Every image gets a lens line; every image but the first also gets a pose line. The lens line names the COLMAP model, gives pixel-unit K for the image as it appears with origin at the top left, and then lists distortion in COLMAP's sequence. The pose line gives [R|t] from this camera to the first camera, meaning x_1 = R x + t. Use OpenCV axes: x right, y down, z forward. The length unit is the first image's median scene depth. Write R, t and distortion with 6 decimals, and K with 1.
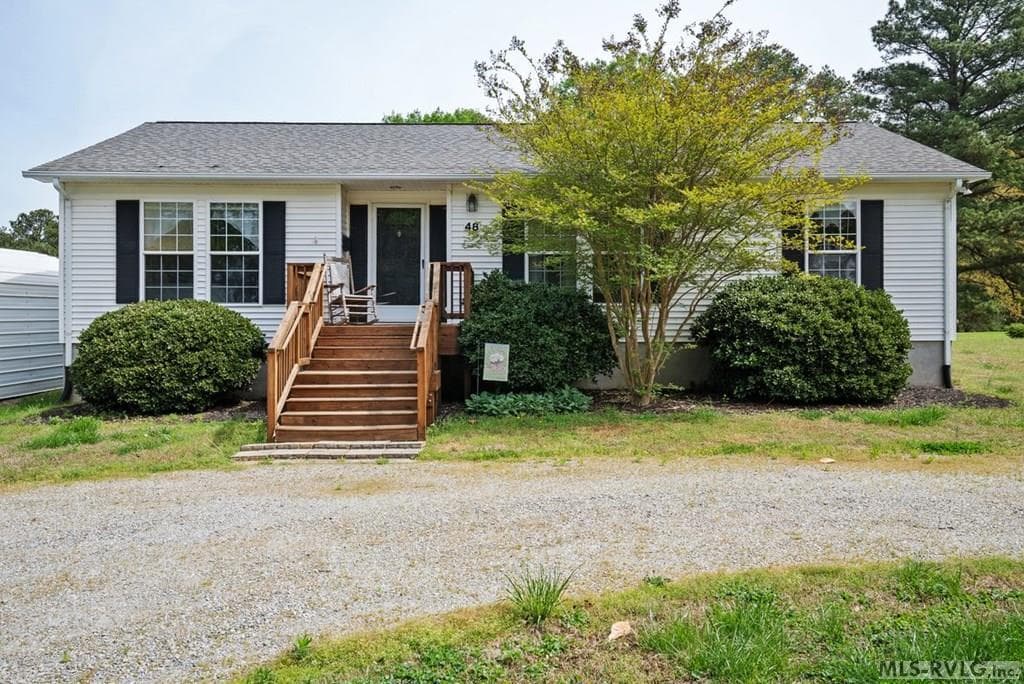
lens RADIAL K [[862.2, 0, 511.4], [0, 862.2, 338.2], [0, 0, 1]] dist [-0.001333, 0.014390]
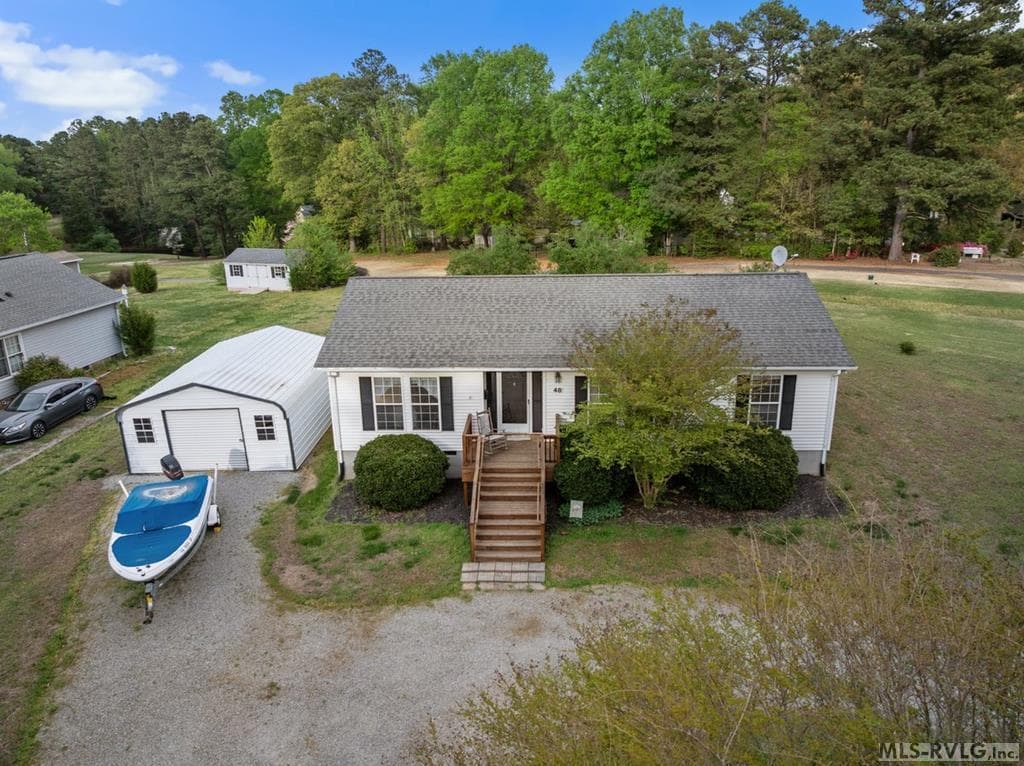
lens RADIAL K [[689.1, 0, 510.8], [0, 689.1, 382.1], [0, 0, 1]] dist [-0.033734, 0.000004]
pose [[0.998299, 0.003370, -0.058211, -0.059518], [0.013773, 0.956449, 0.291575, -0.557504], [0.056658, -0.291881, 0.954775, -0.343324]]
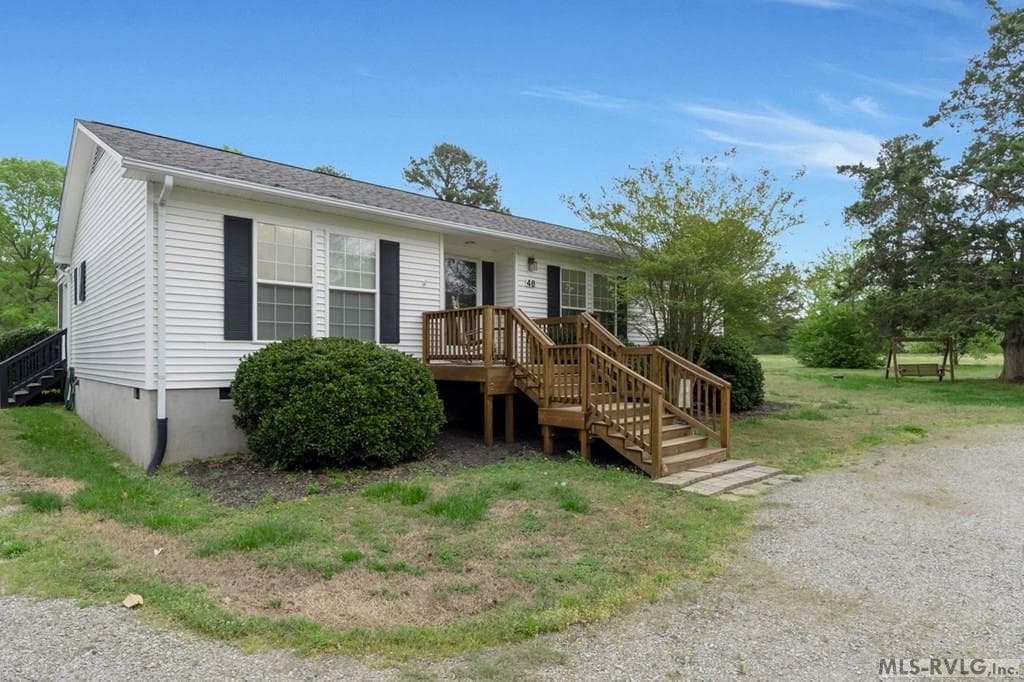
lens RADIAL K [[572.9, 0, 510.3], [0, 572.9, 348.9], [0, 0, 1]] dist [-0.007207, -0.000855]
pose [[0.751947, 0.010262, 0.659143, -0.608662], [0.007354, 0.999686, -0.023954, -0.015813], [-0.659182, 0.022860, 0.751636, 0.407048]]
